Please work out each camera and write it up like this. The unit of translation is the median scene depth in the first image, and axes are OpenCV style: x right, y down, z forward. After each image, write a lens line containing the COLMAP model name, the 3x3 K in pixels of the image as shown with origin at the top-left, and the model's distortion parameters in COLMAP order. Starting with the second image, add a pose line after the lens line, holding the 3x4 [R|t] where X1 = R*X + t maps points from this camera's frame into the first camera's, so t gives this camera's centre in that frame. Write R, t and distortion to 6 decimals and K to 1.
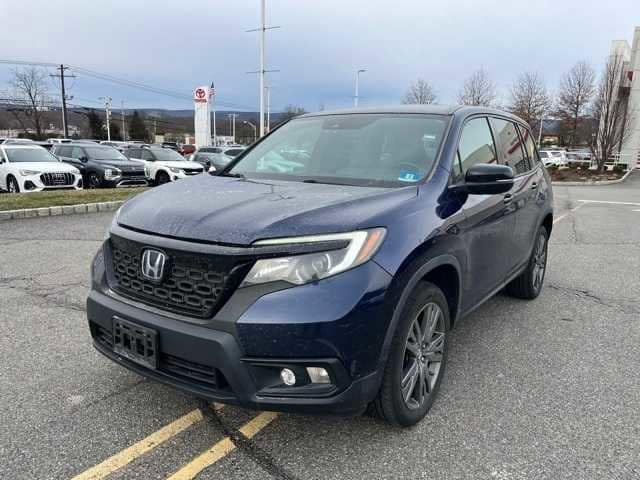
lens RADIAL K [[493.9, 0, 320.0], [0, 493.9, 240.0], [0, 0, 1]] dist [0.010865, 0.002381]
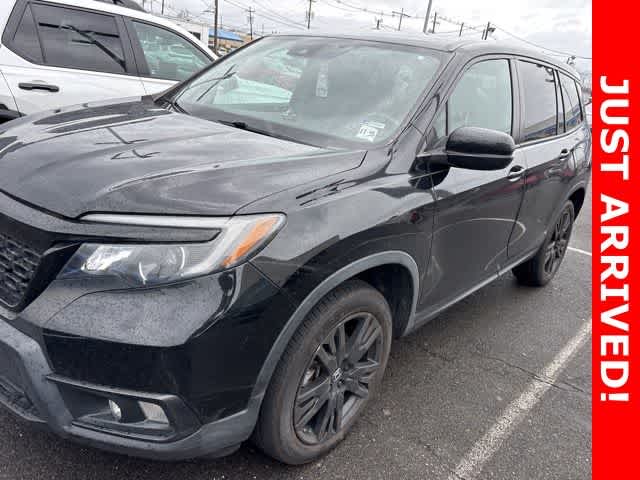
lens RADIAL K [[493.9, 0, 320.0], [0, 493.9, 240.0], [0, 0, 1]] dist [0.010865, 0.002381]
pose [[0.990082, 0.123414, -0.067126, 0.228308], [-0.112442, 0.982571, 0.148023, -0.094974], [0.084224, -0.139007, 0.986703, 0.314816]]
